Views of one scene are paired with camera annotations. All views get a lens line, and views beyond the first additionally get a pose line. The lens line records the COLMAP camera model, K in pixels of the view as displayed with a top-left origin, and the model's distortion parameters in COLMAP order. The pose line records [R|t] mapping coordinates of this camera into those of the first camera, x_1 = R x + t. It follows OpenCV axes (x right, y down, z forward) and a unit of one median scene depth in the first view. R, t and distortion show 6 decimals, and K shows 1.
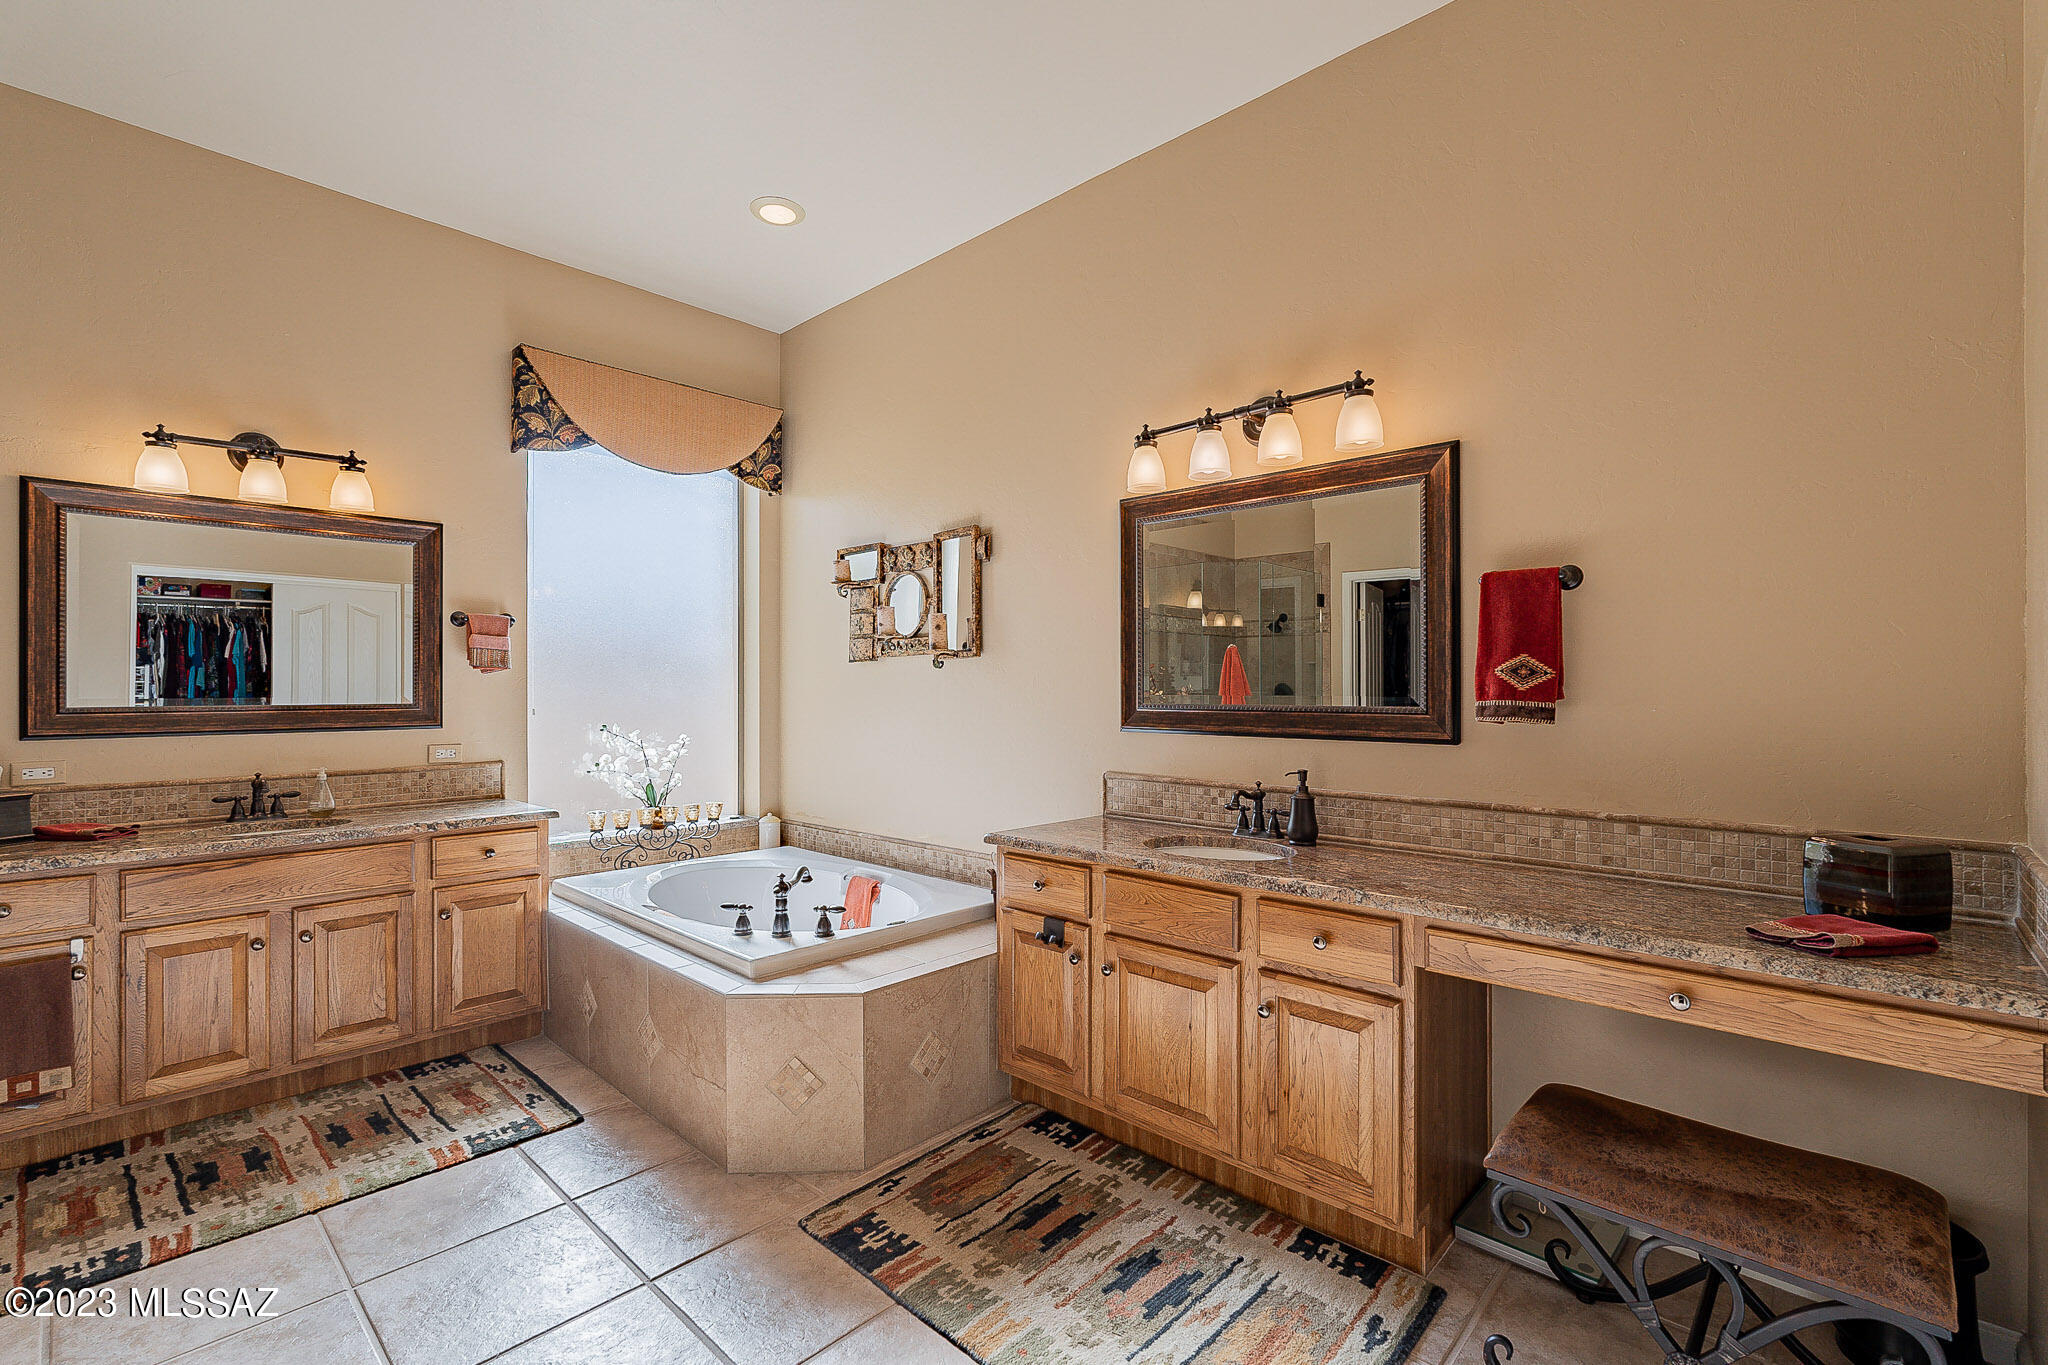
lens RADIAL K [[911.2, 0, 1024.0], [0, 911.2, 682.5], [0, 0, 1]] dist [-0.001113, -0.000094]
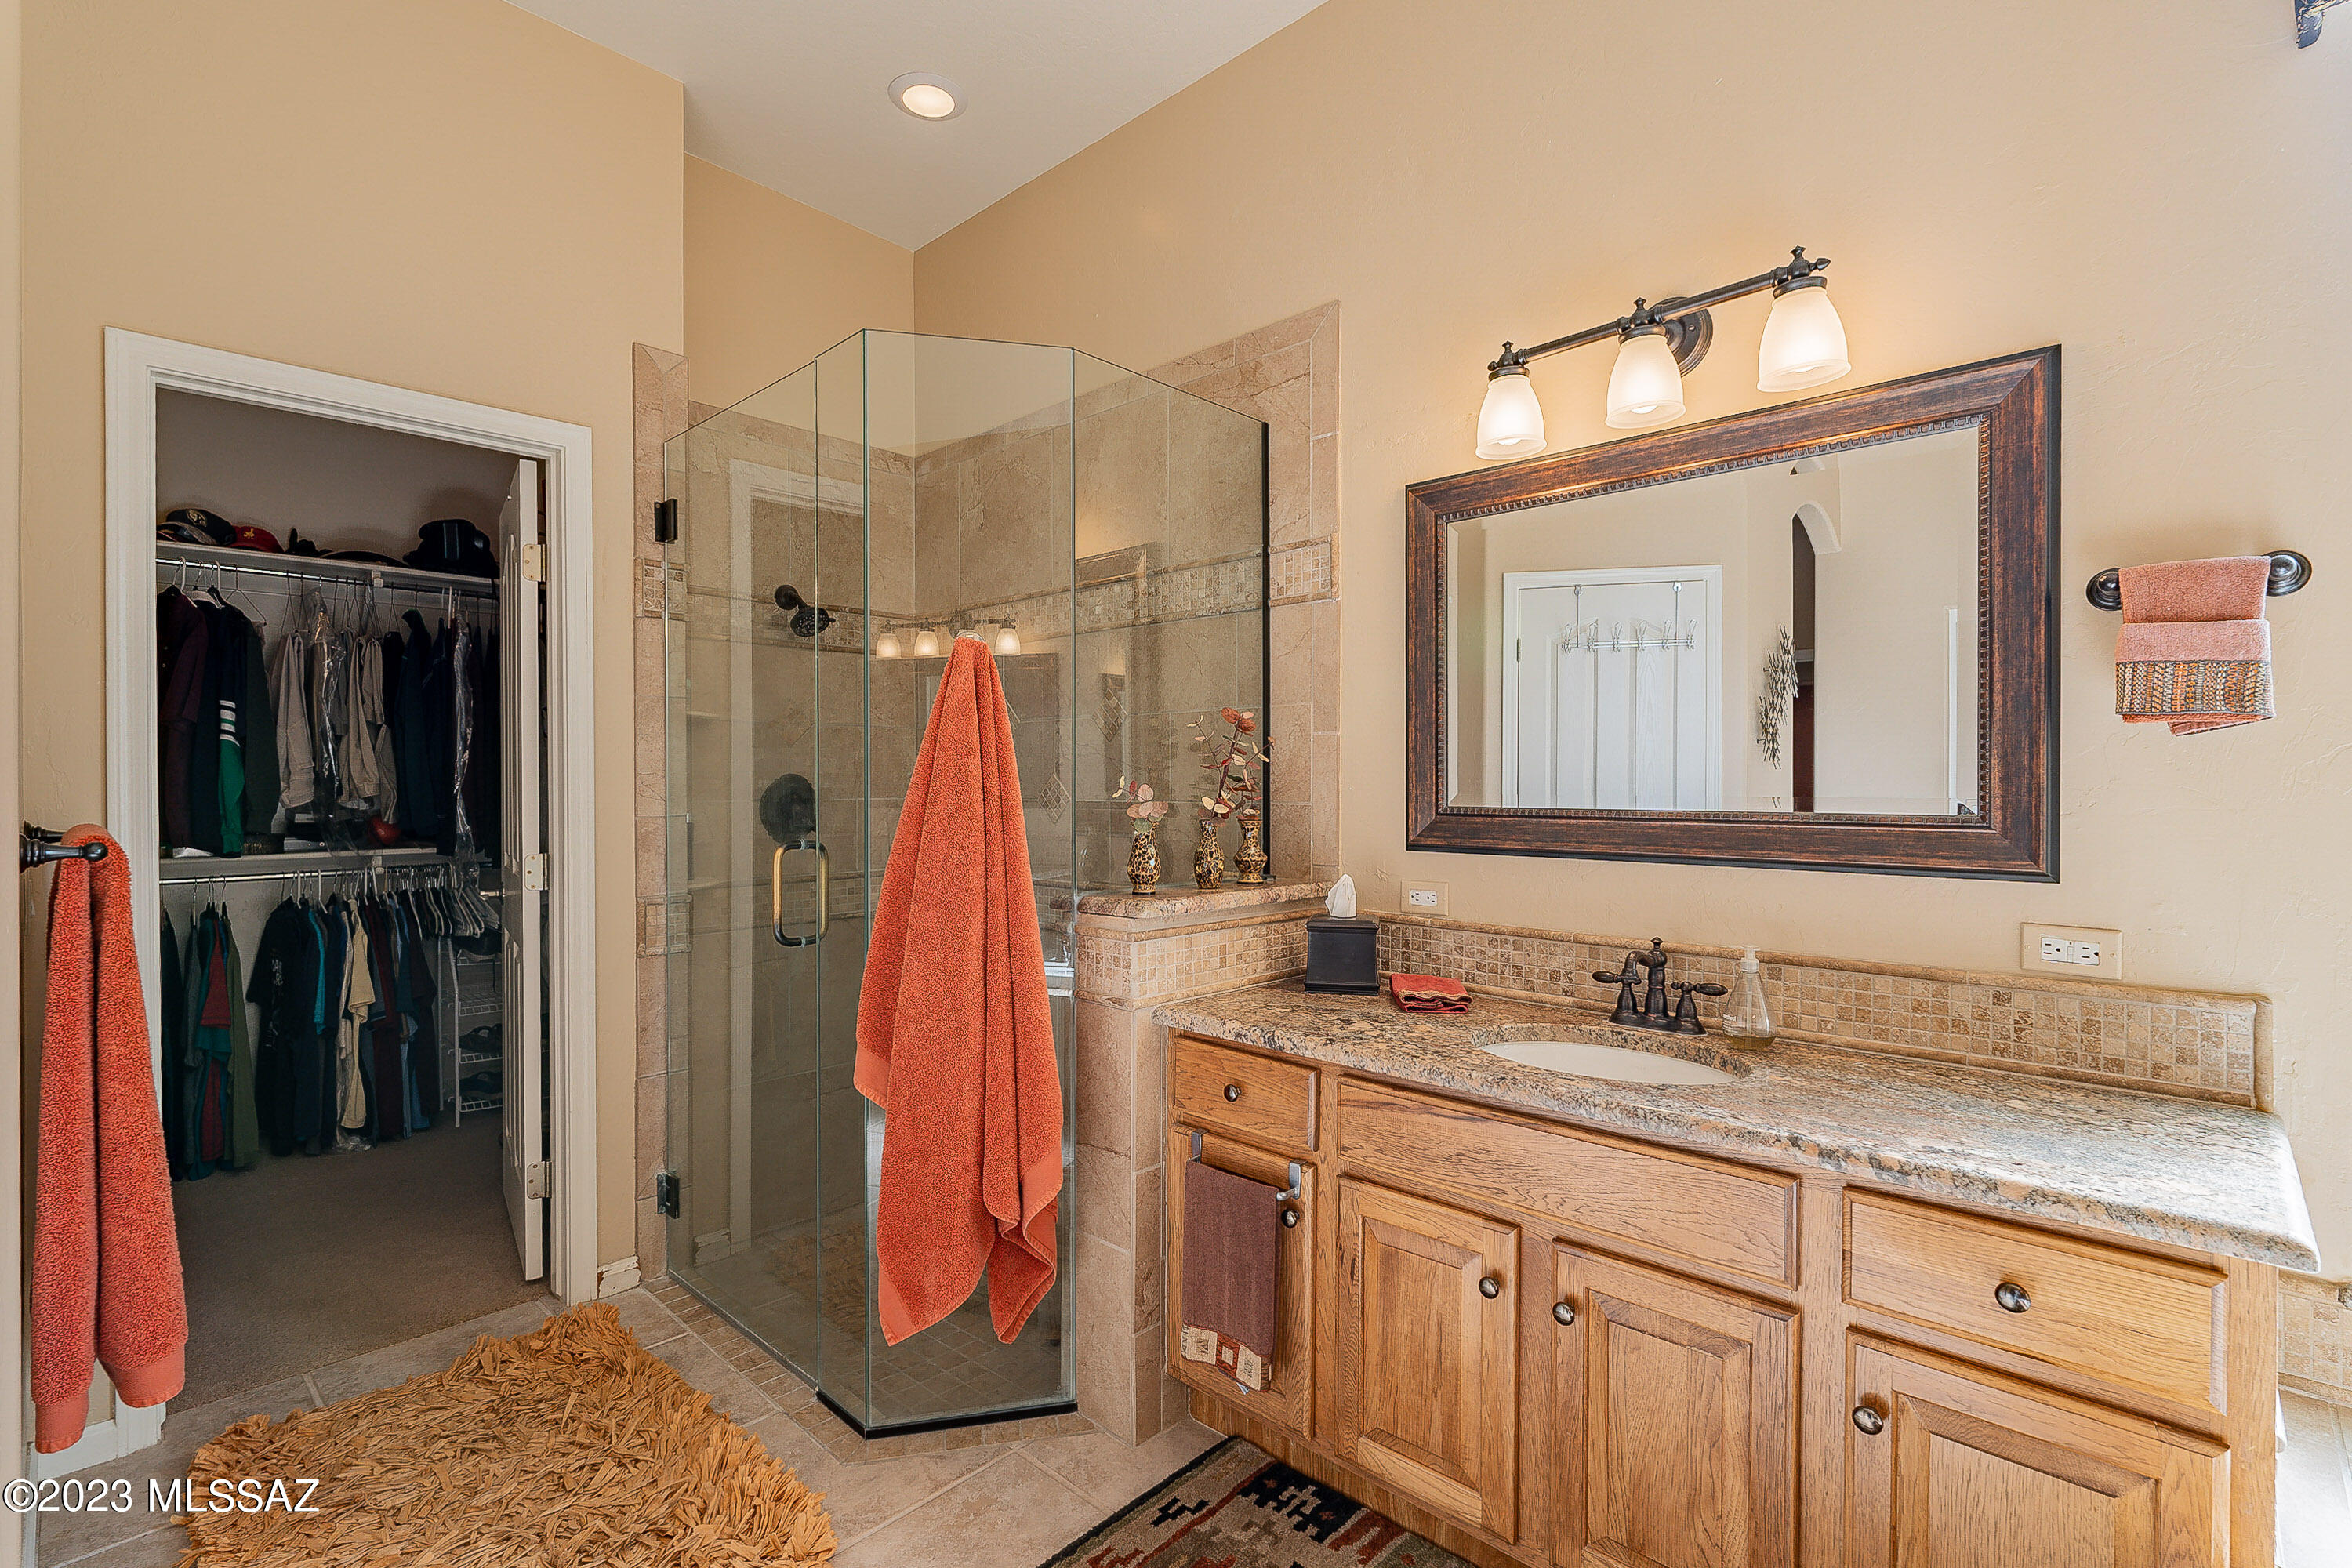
lens RADIAL K [[1075.1, 0, 1176.0], [0, 1075.1, 784.0], [0, 0, 1]] dist [-0.000653, 0.000074]
pose [[-0.004652, 0.003045, -0.999985, -0.209991], [0.004064, 0.999987, 0.003026, 0.006500], [0.999981, -0.004050, -0.004664, 0.710208]]
